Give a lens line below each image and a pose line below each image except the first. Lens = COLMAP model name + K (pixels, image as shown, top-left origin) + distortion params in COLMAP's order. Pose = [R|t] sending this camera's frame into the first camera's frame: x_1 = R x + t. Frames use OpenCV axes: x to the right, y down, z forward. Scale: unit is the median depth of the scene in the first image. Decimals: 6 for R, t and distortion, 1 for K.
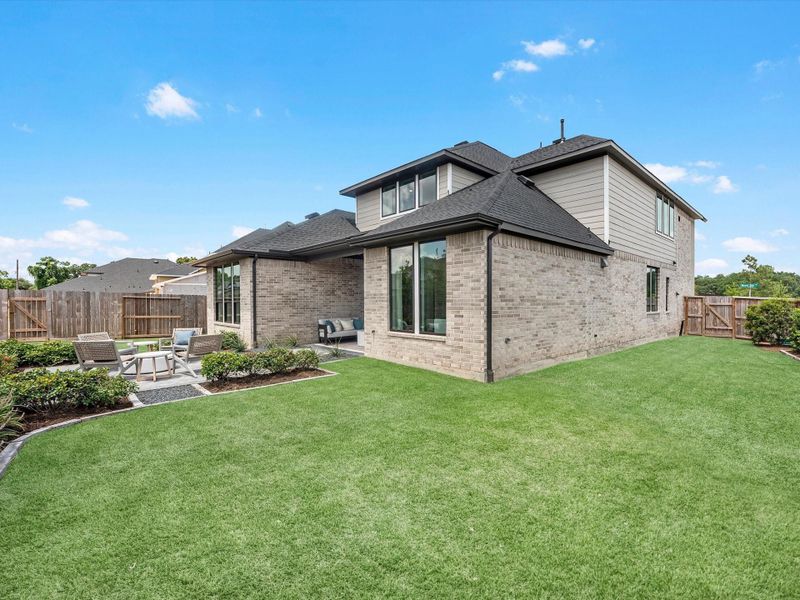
lens RADIAL K [[369.5, 0, 399.2], [0, 369.5, 300.4], [0, 0, 1]] dist [-0.005854, 0.001236]
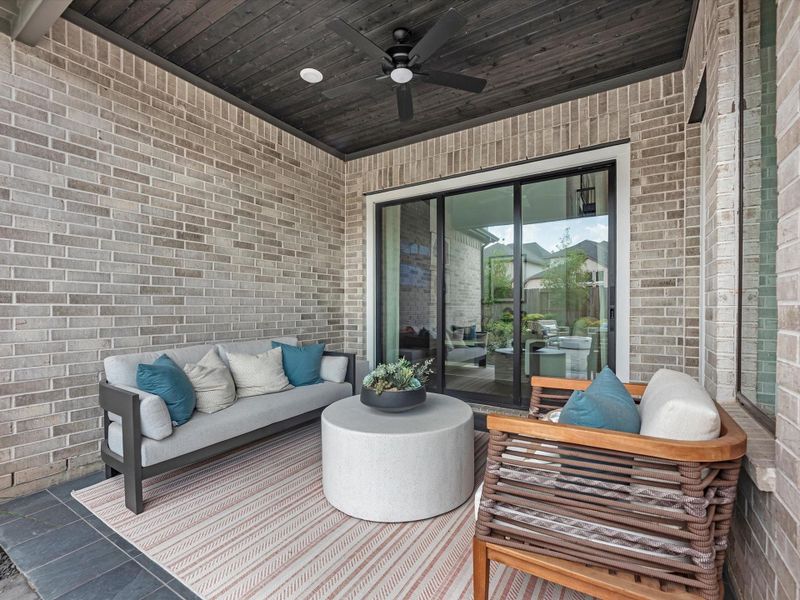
lens RADIAL K [[369.5, 0, 400.4], [0, 369.5, 303.5], [0, 0, 1]] dist [-0.005854, 0.001236]
pose [[0.962993, 0.004271, 0.269492, -0.119935], [-0.000802, 0.999915, -0.012982, 0.025965], [-0.269524, 0.012285, 0.962915, 0.766275]]
